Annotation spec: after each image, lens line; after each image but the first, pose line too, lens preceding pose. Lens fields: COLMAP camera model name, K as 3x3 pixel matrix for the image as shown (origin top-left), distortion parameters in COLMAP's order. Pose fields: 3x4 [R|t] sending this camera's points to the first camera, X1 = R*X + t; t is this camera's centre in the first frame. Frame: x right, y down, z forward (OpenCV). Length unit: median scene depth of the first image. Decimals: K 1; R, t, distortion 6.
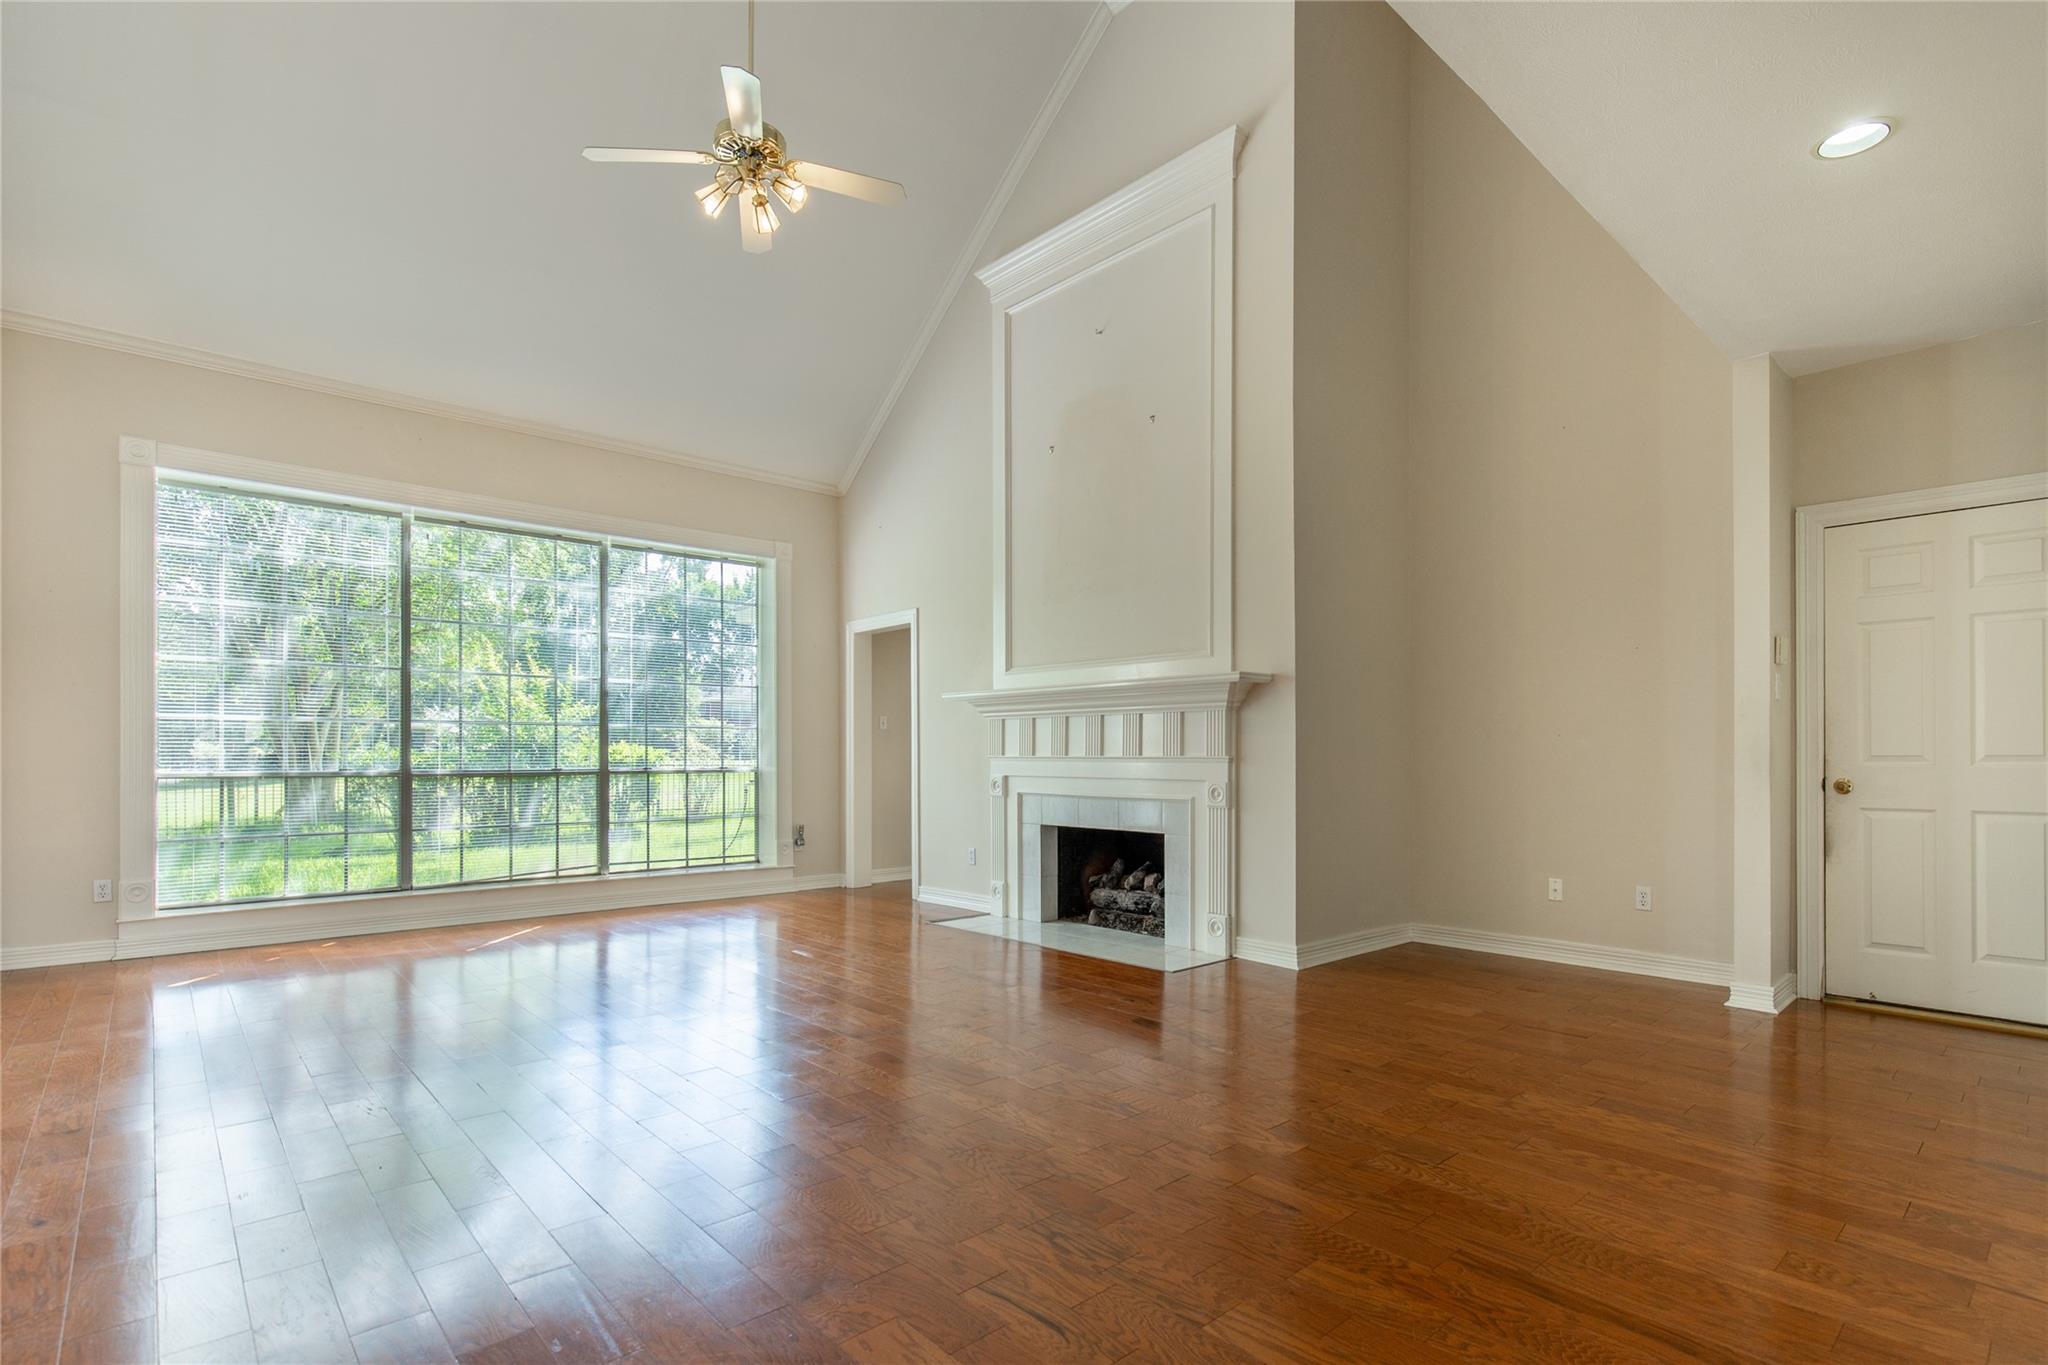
lens RADIAL K [[987.7, 0, 1023.4], [0, 987.7, 754.2], [0, 0, 1]] dist [-0.000892, -0.000380]
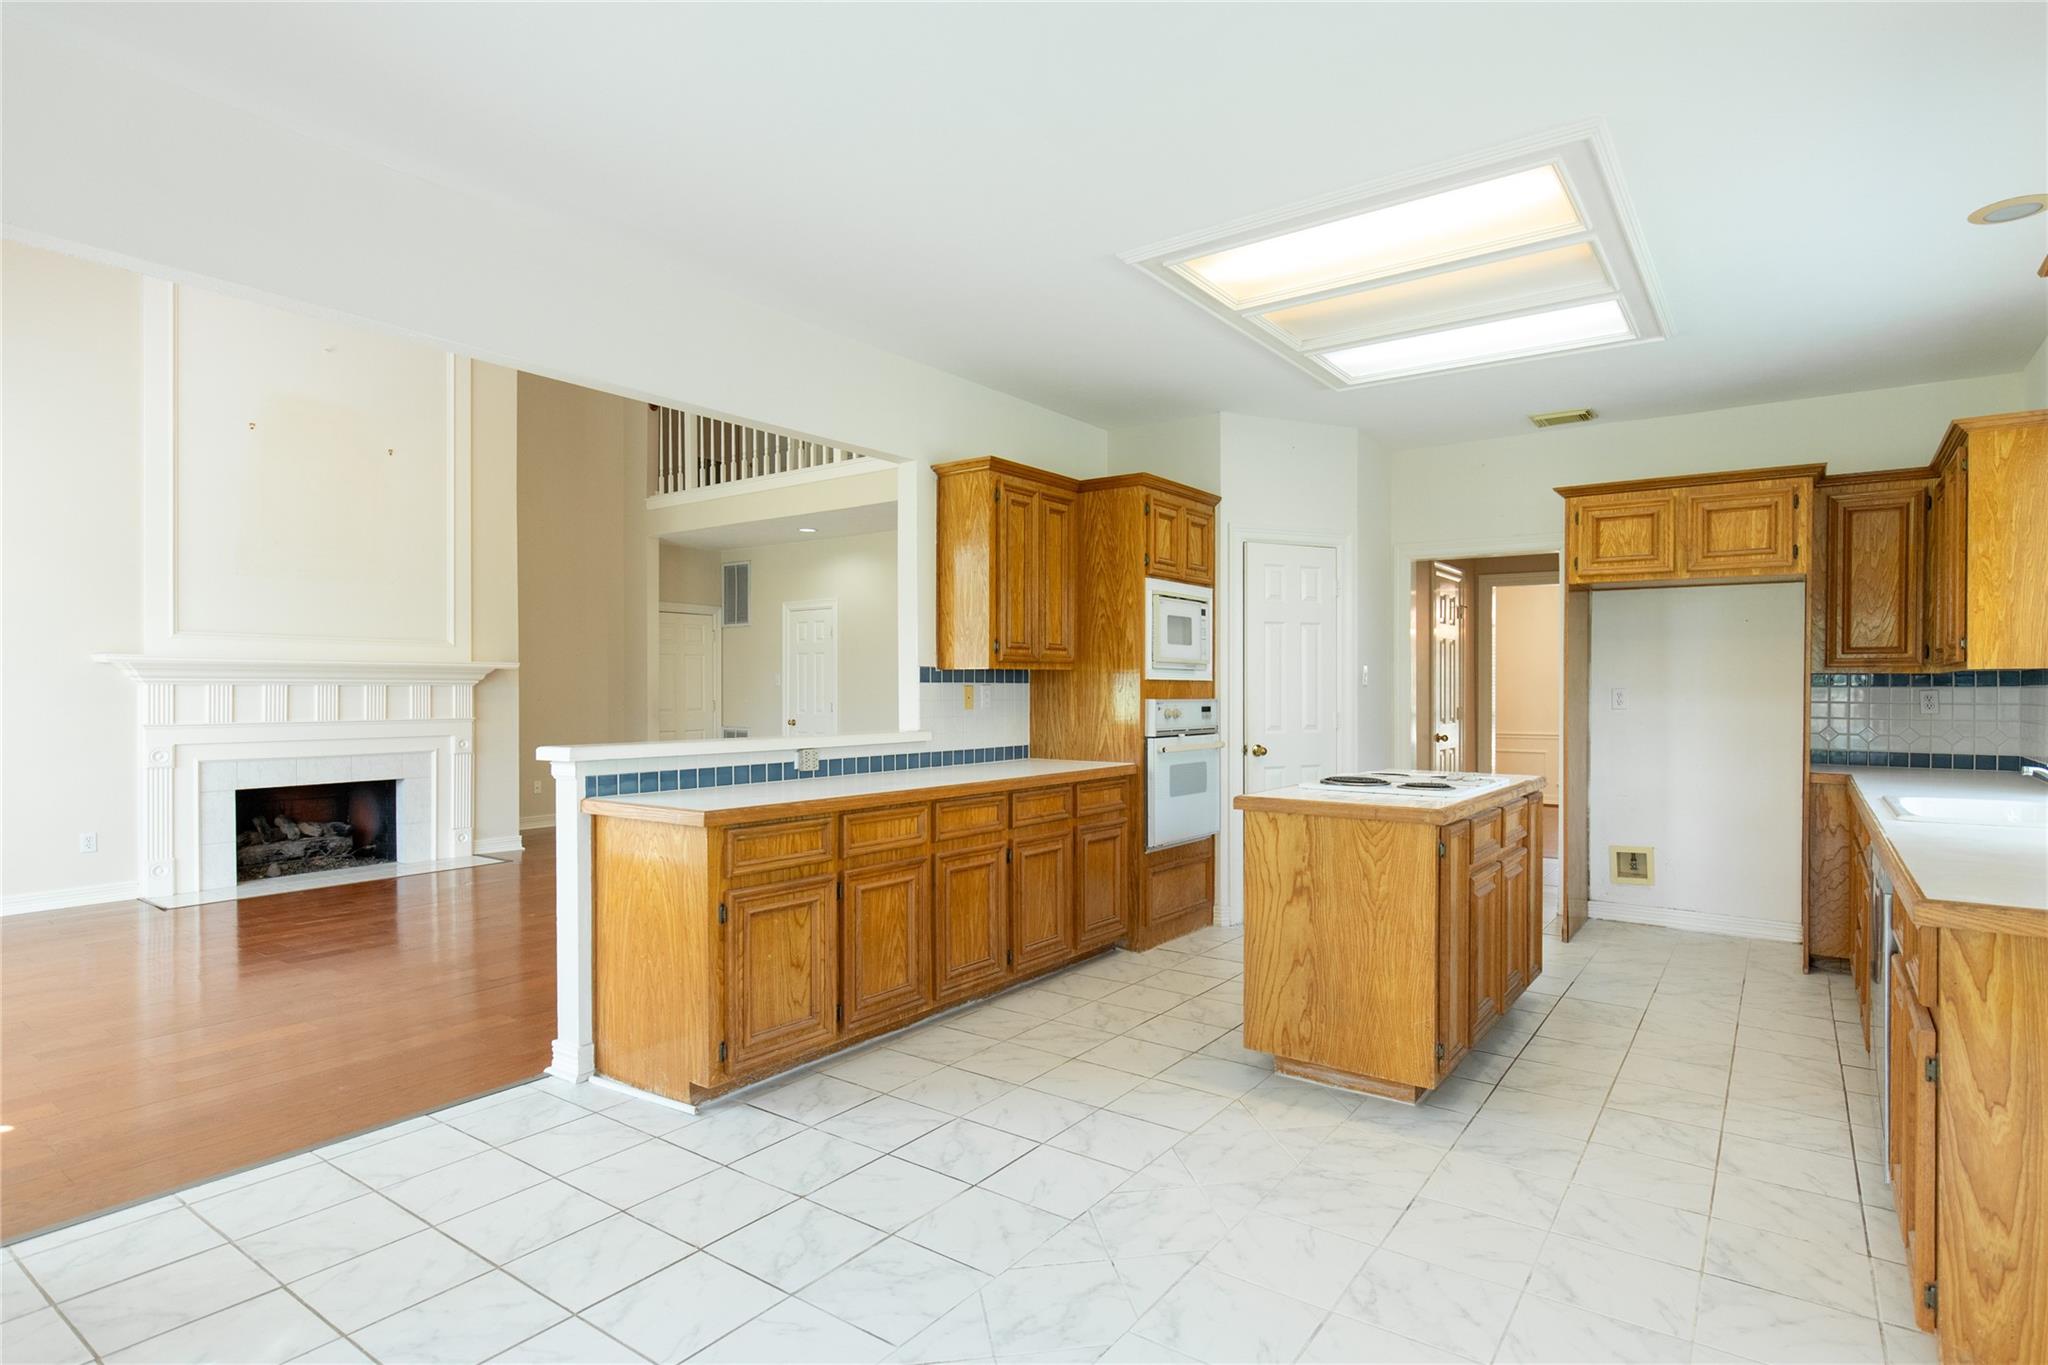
lens RADIAL K [[1050.7, 0, 1032.6], [0, 1050.7, 691.9], [0, 0, 1]] dist [0.002485, -0.001185]
pose [[-0.219667, -0.008965, 0.975534, -1.459176], [-0.004563, 0.999956, 0.008161, -0.051073], [-0.975564, -0.002659, -0.219698, 0.525320]]
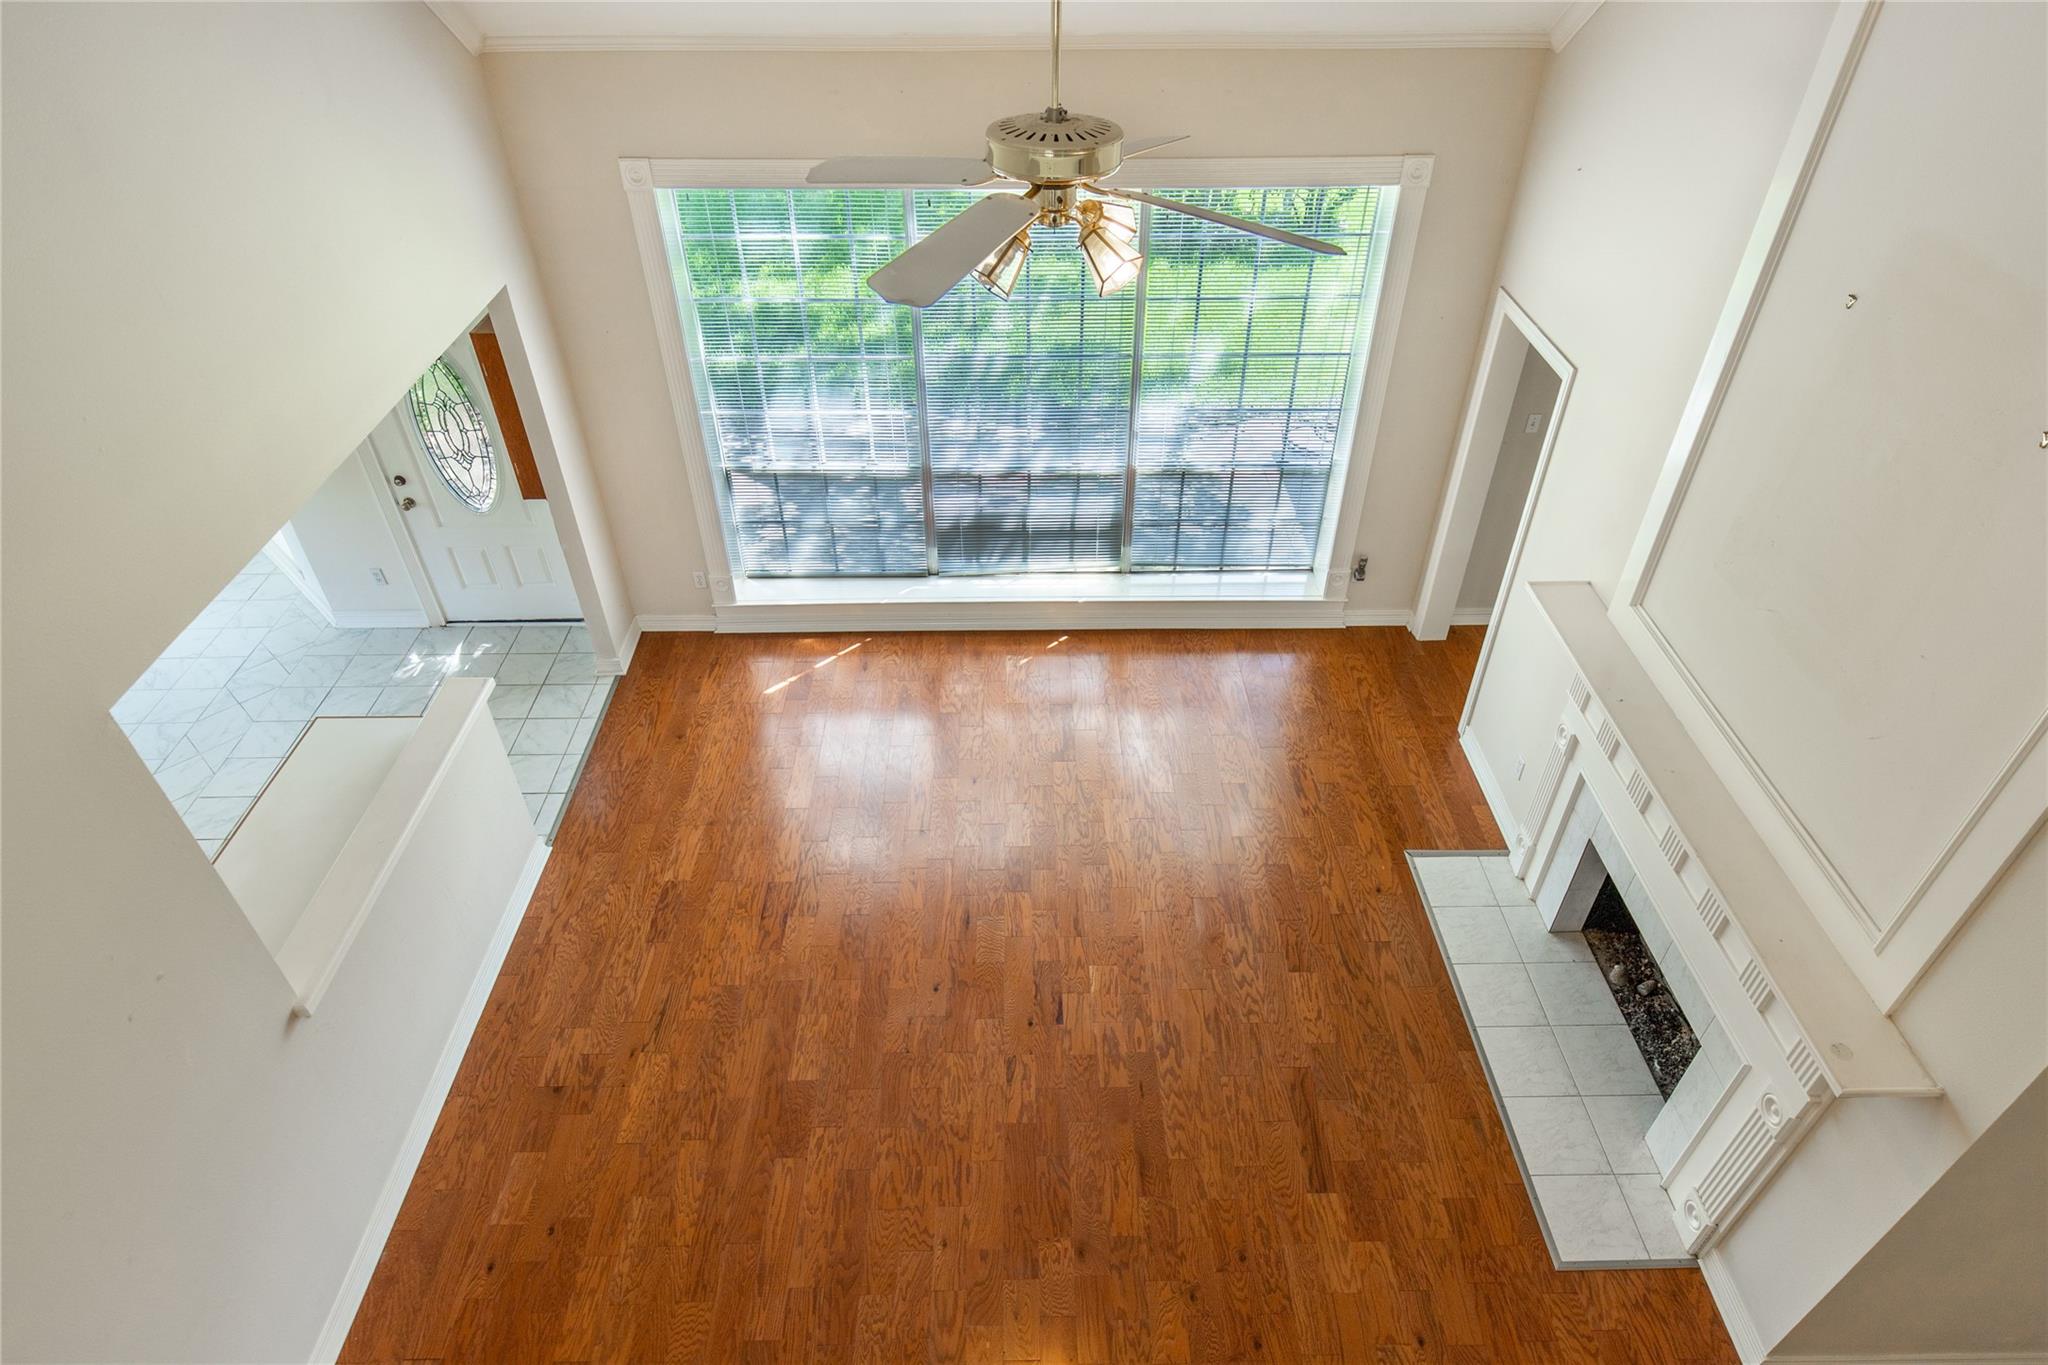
lens RADIAL K [[1150.7, 0, 1024.0], [0, 1150.7, 682.5], [0, 0, 1]] dist [0.002612, 0.000156]
pose [[0.756089, 0.408111, -0.511639, 0.101364], [0.005013, 0.778129, 0.628085, -0.612666], [0.654450, -0.477453, 0.586289, 0.401315]]
